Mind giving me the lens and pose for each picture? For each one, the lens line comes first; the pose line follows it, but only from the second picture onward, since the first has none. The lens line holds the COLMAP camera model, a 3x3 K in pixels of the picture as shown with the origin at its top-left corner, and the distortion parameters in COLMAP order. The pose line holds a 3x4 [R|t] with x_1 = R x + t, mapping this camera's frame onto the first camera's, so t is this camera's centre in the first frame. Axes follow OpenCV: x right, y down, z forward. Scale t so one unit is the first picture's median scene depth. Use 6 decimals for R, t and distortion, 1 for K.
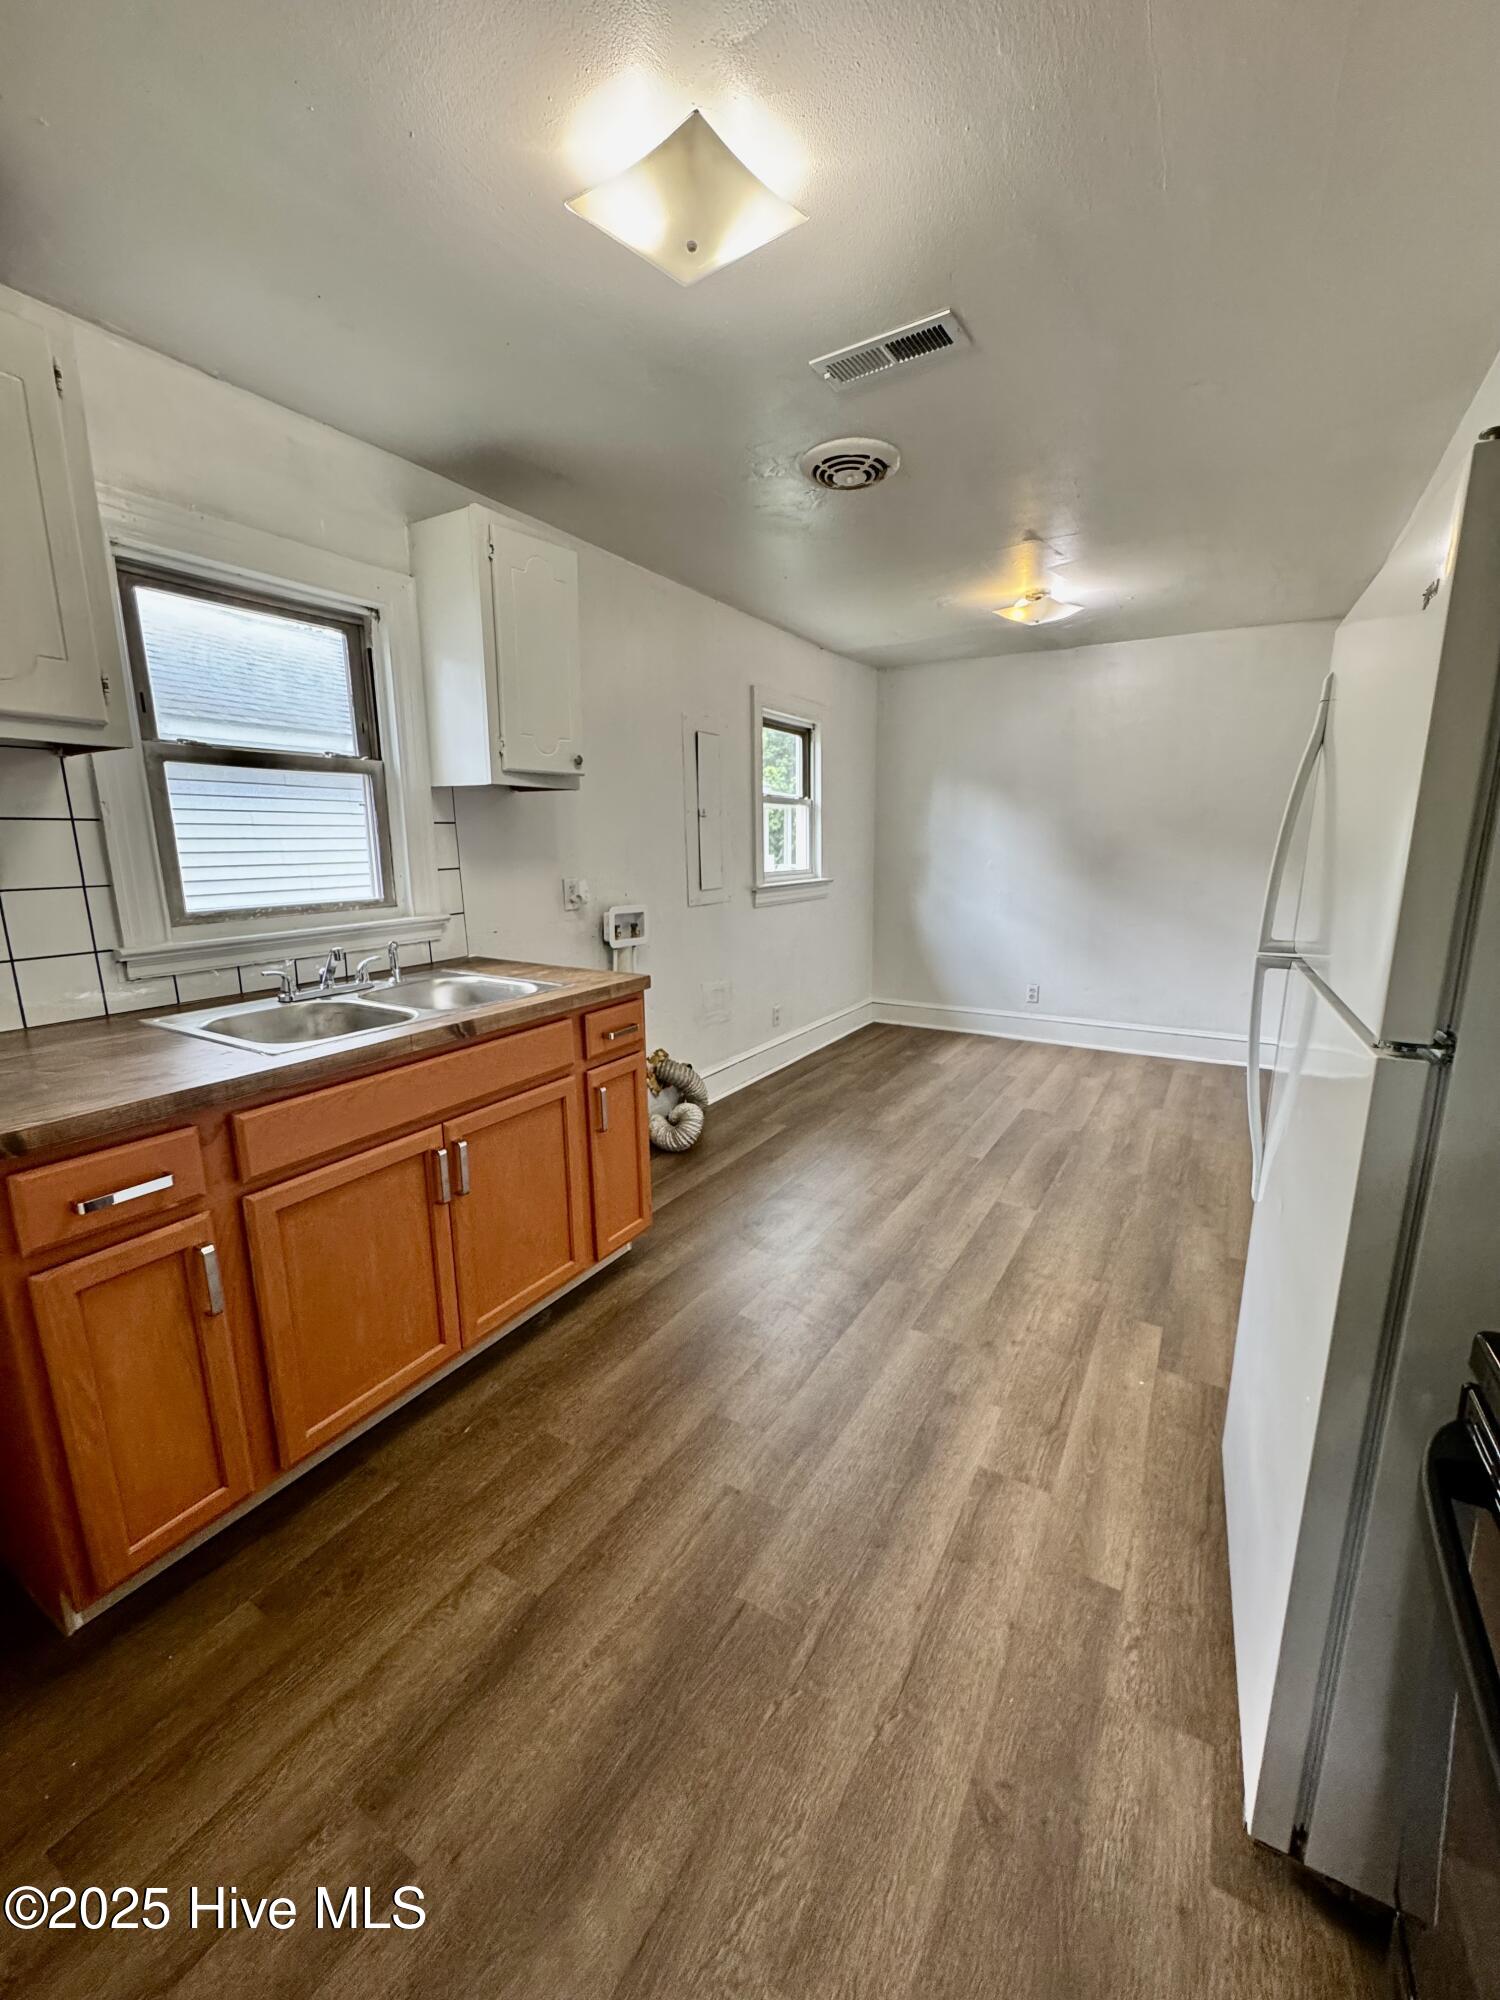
lens RADIAL K [[796.9, 0, 755.1], [0, 796.9, 1000.8], [0, 0, 1]] dist [-0.003649, 0.000883]
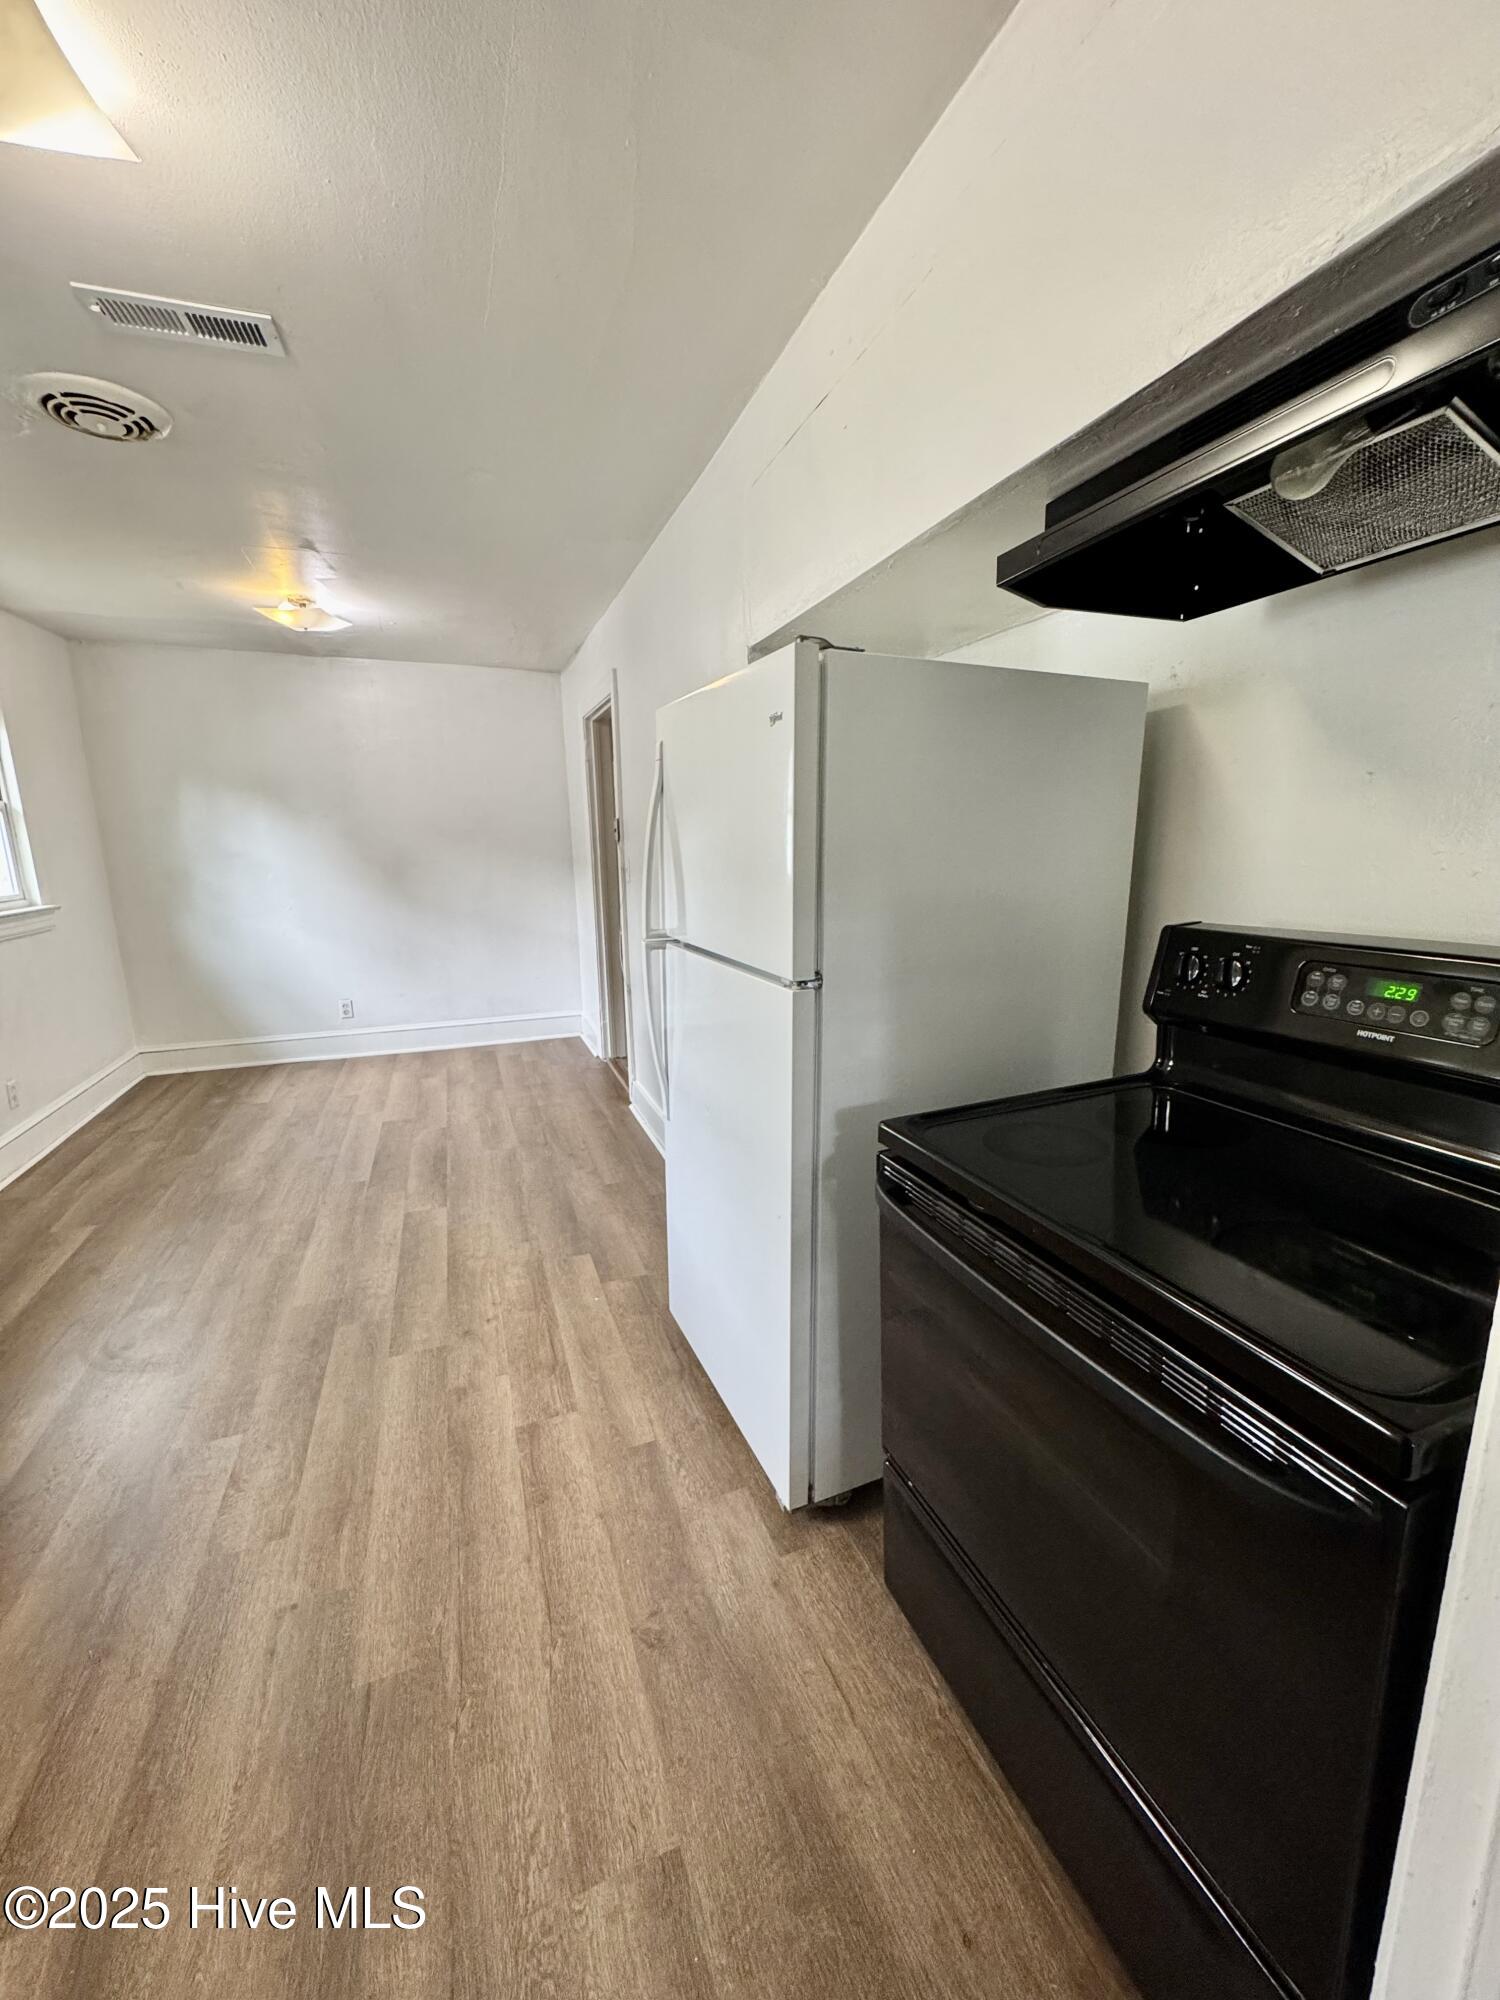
lens RADIAL K [[796.9, 0, 752.5], [0, 796.9, 1000.9], [0, 0, 1]] dist [-0.003649, 0.000883]
pose [[0.622672, -0.155977, 0.766780, -0.230206], [0.161502, 0.984450, 0.069105, -0.016022], [-0.765635, 0.080807, 0.638180, -0.000796]]
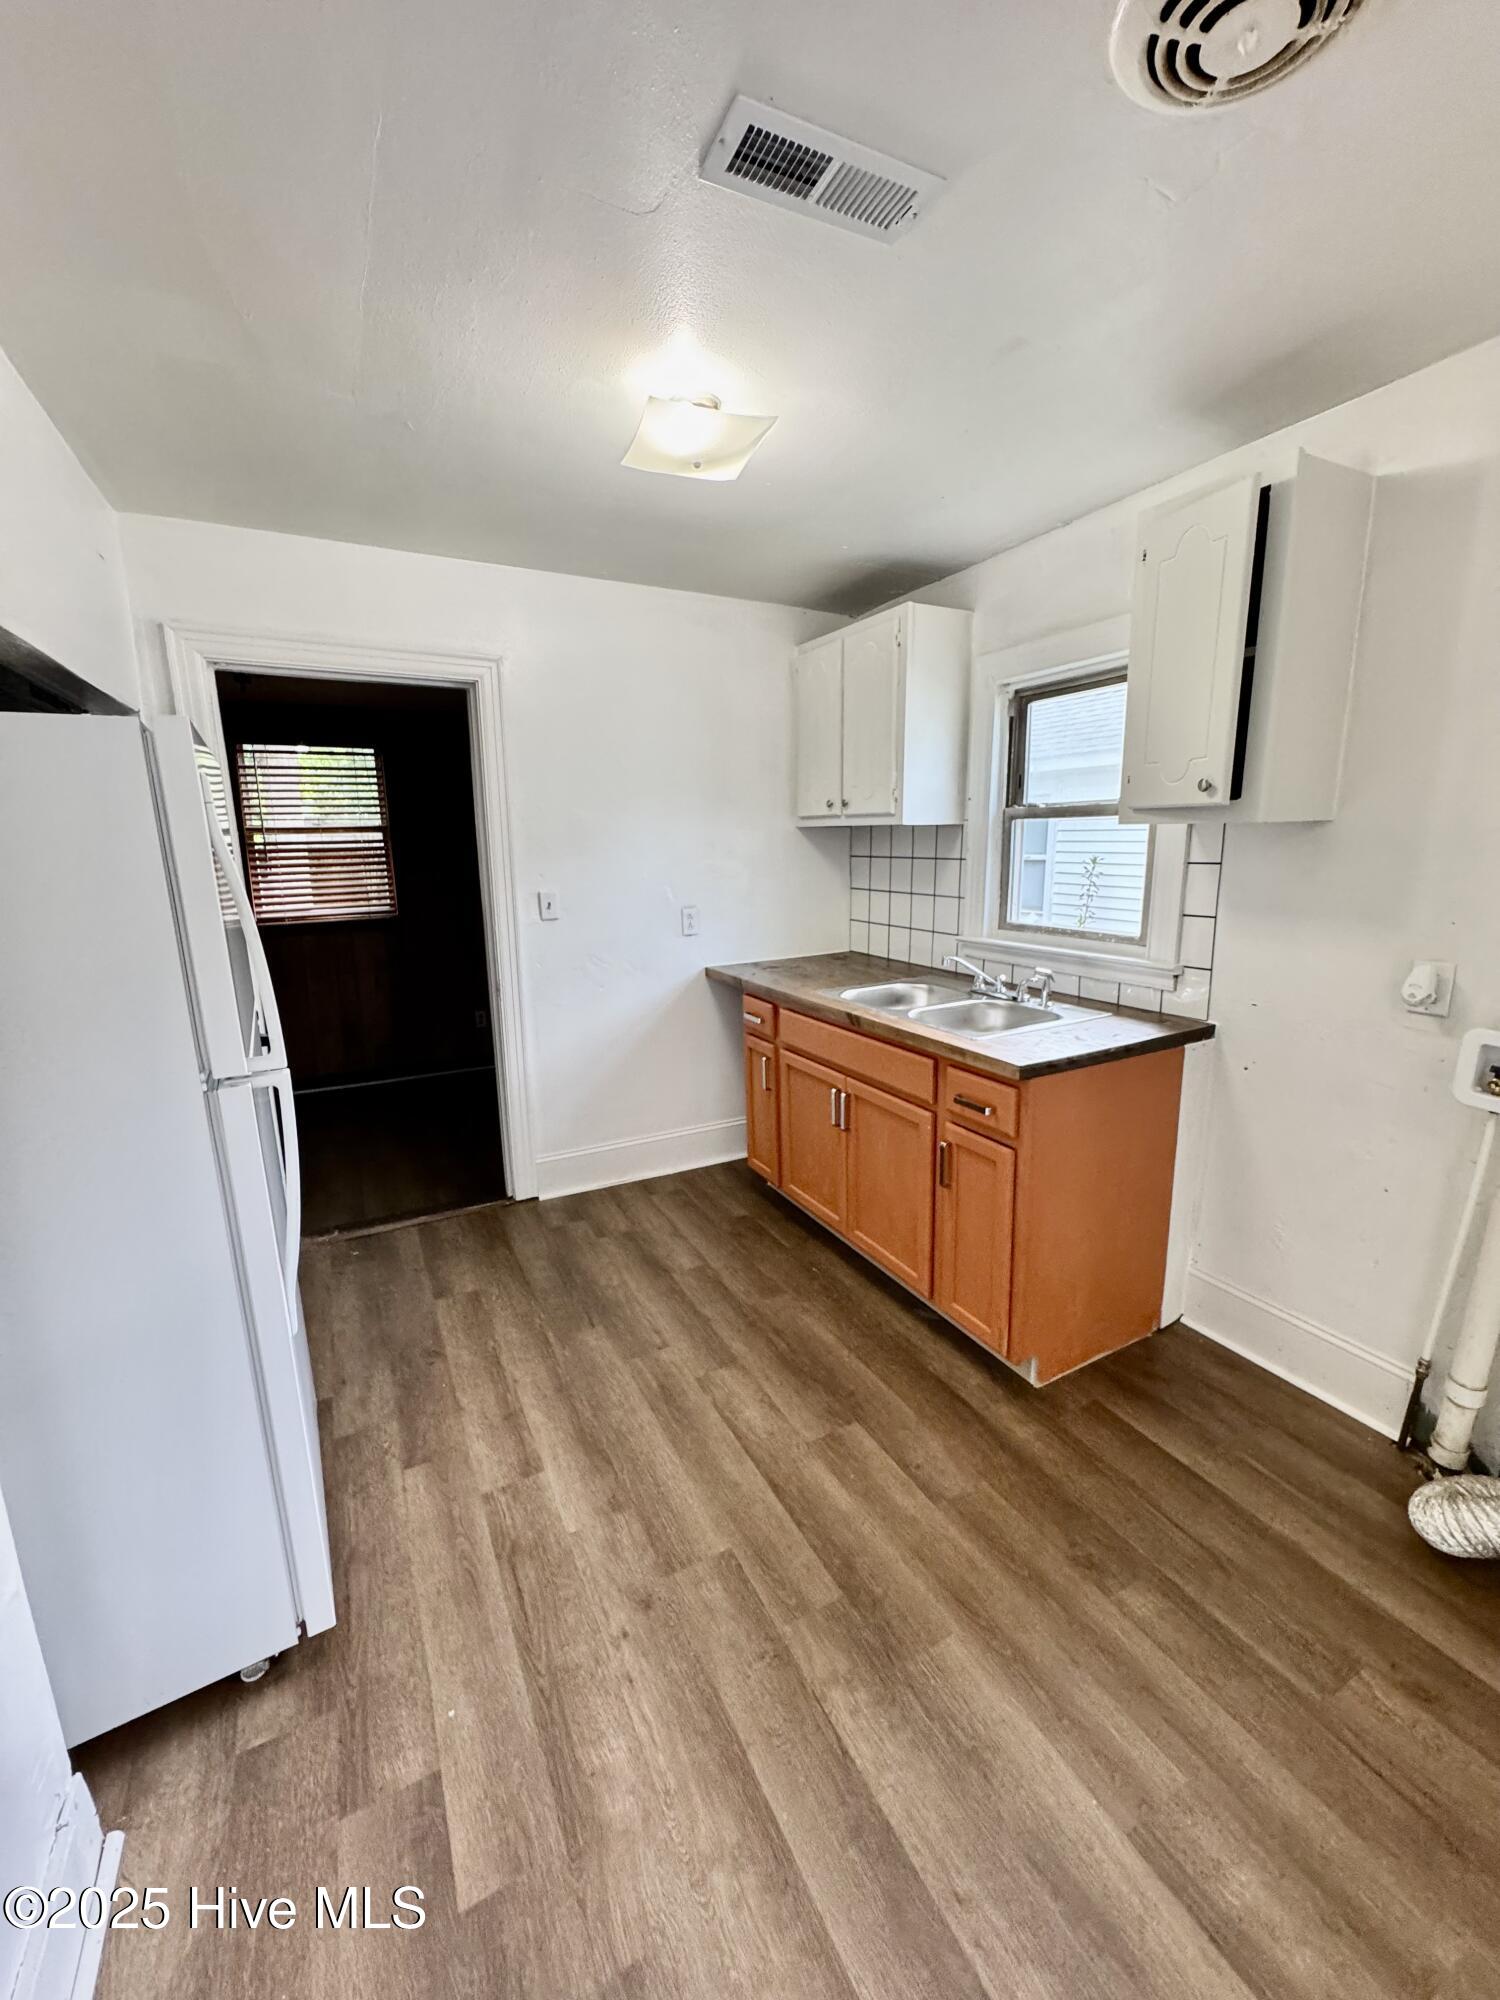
lens RADIAL K [[796.9, 0, 753.8], [0, 796.9, 1002.3], [0, 0, 1]] dist [-0.003649, 0.000883]
pose [[-0.521189, 0.188523, -0.832359, 0.807411], [-0.150518, 0.939704, 0.307084, -0.361650], [0.840063, 0.285334, -0.461387, 1.361274]]
